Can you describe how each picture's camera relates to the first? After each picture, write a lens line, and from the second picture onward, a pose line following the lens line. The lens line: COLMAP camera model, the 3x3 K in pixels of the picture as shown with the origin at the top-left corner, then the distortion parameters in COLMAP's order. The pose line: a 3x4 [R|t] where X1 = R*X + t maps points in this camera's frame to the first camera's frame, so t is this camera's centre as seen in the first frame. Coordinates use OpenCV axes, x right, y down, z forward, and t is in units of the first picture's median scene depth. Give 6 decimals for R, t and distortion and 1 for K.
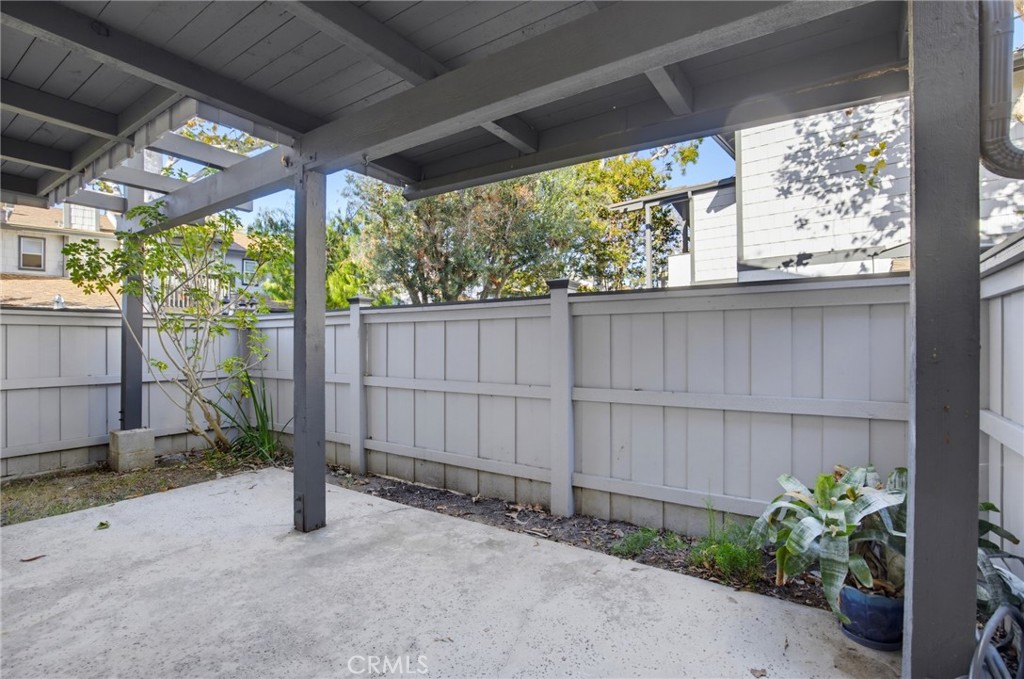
lens RADIAL K [[480.8, 0, 516.8], [0, 480.8, 337.5], [0, 0, 1]] dist [-0.024727, 0.000298]
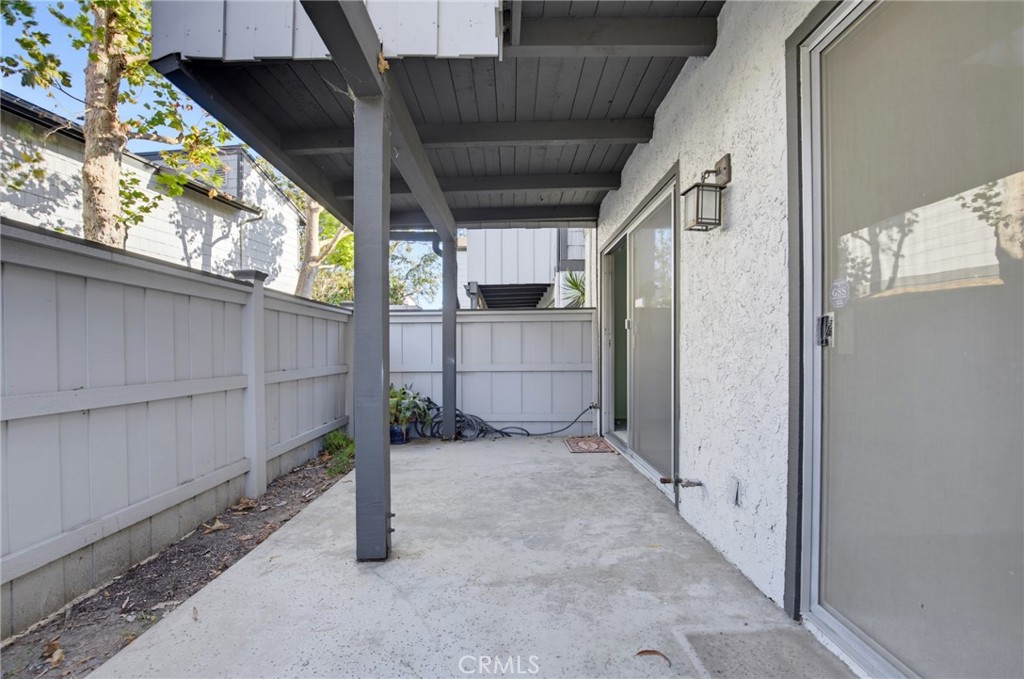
lens RADIAL K [[480.8, 0, 511.8], [0, 480.8, 346.9], [0, 0, 1]] dist [-0.024727, 0.000298]
pose [[-0.568173, 0.007852, 0.822871, -1.548647], [-0.009675, 0.999822, -0.016221, 0.081351], [-0.822852, -0.017177, -0.567996, 1.617298]]
